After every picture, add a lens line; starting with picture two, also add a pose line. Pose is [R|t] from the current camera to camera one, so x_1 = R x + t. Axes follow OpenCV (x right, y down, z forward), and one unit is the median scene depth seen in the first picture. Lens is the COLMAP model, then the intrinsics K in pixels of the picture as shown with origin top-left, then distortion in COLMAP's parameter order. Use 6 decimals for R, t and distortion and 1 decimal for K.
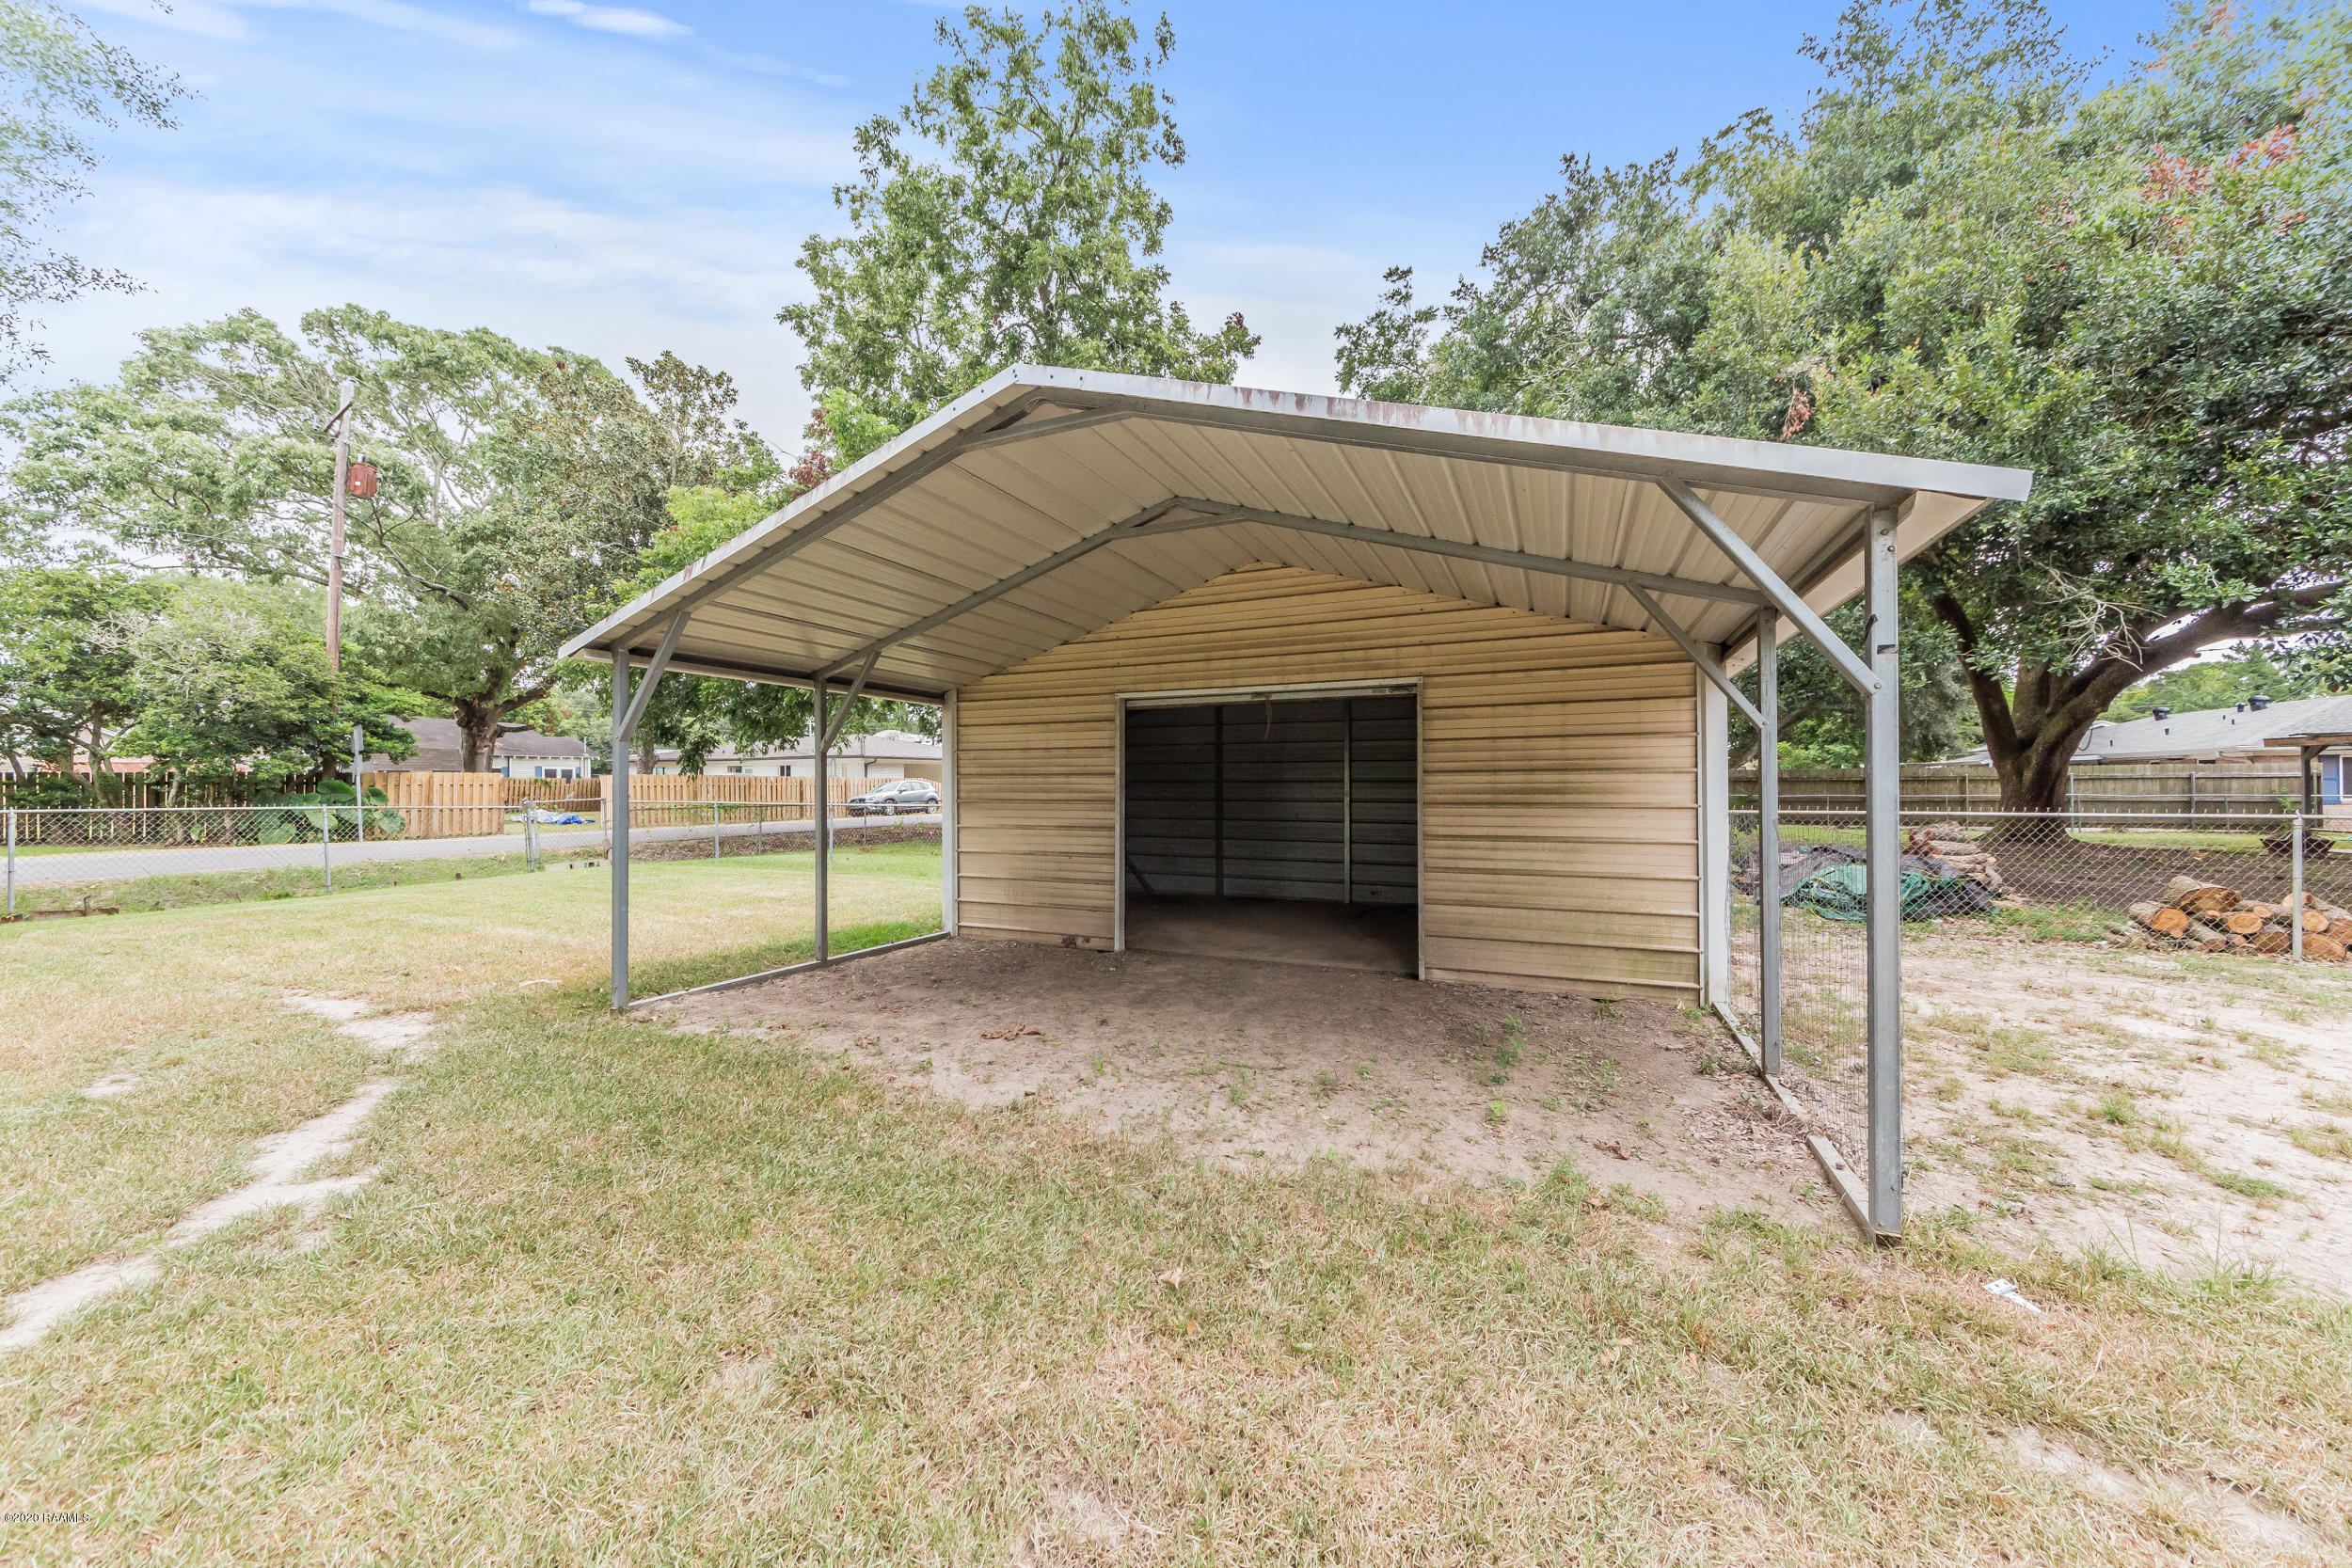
lens RADIAL K [[826.4, 0, 1176.8], [0, 826.4, 777.5], [0, 0, 1]] dist [-0.000151, 0.000015]
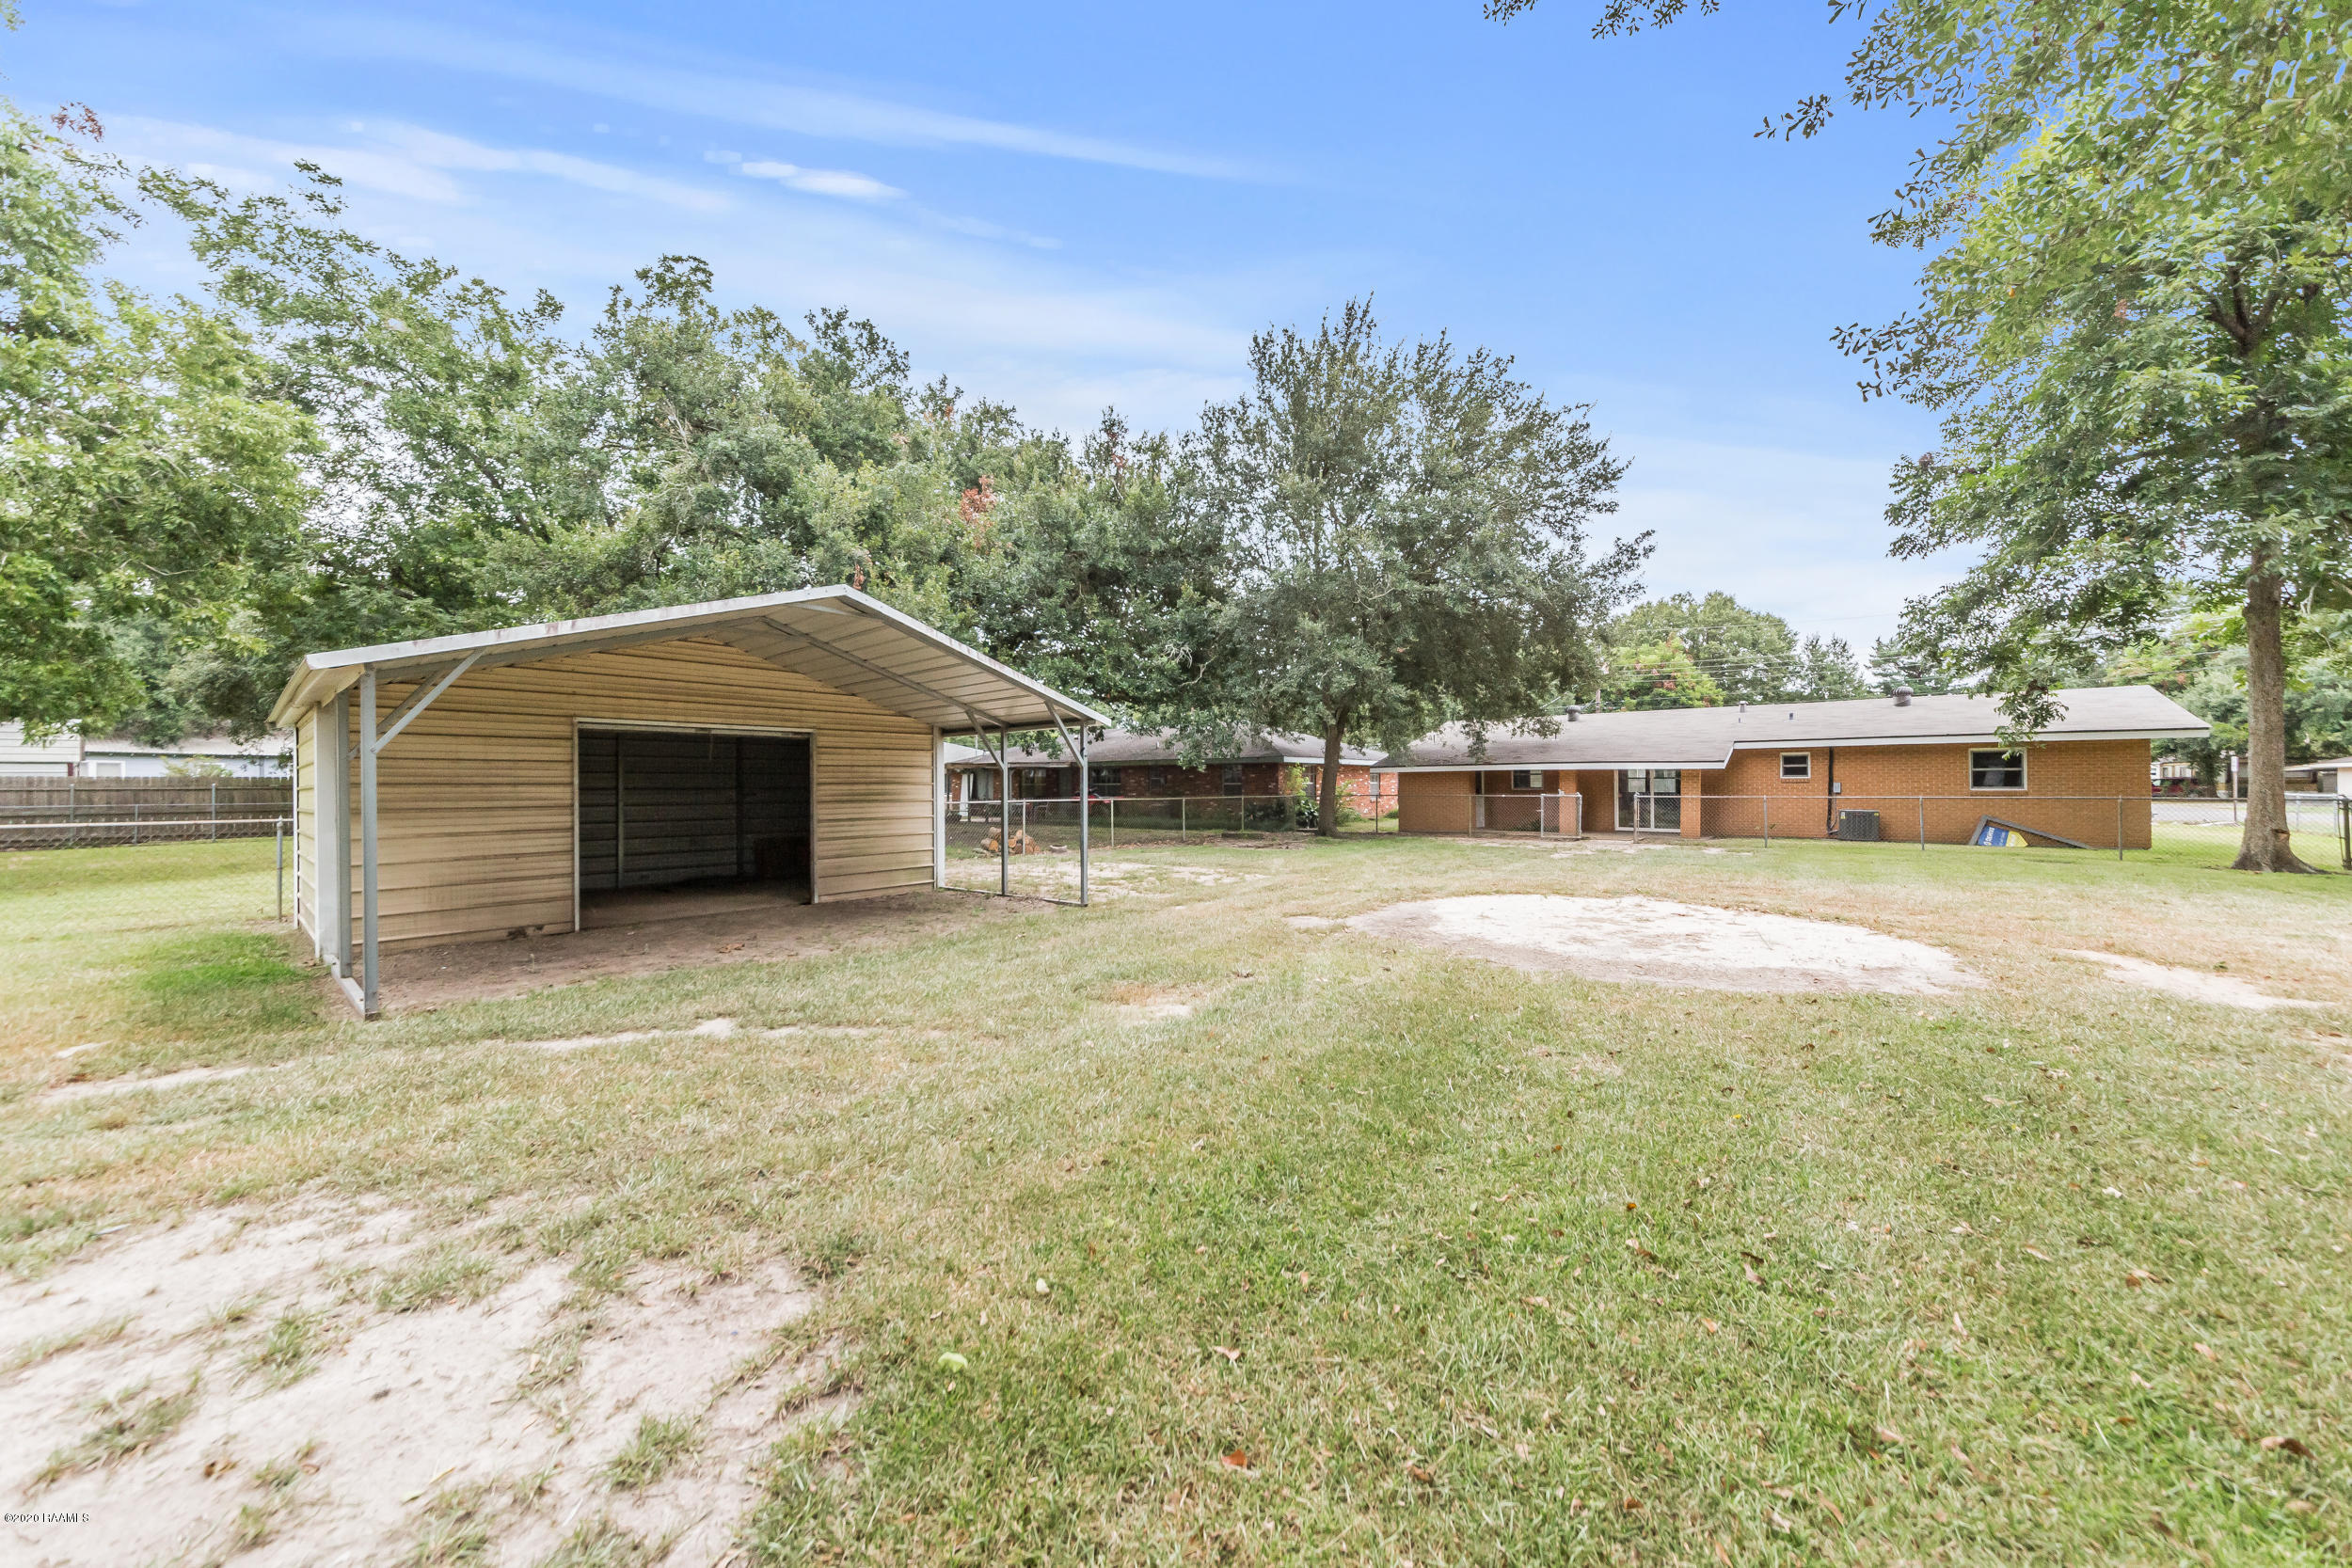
lens RADIAL K [[826.4, 0, 1174.7], [0, 826.4, 786.4], [0, 0, 1]] dist [-0.000151, 0.000015]
pose [[0.275239, -0.001390, 0.961375, -1.005230], [-0.002794, 0.999994, 0.002246, -0.006683], [-0.961372, -0.003304, 0.275233, -0.176093]]
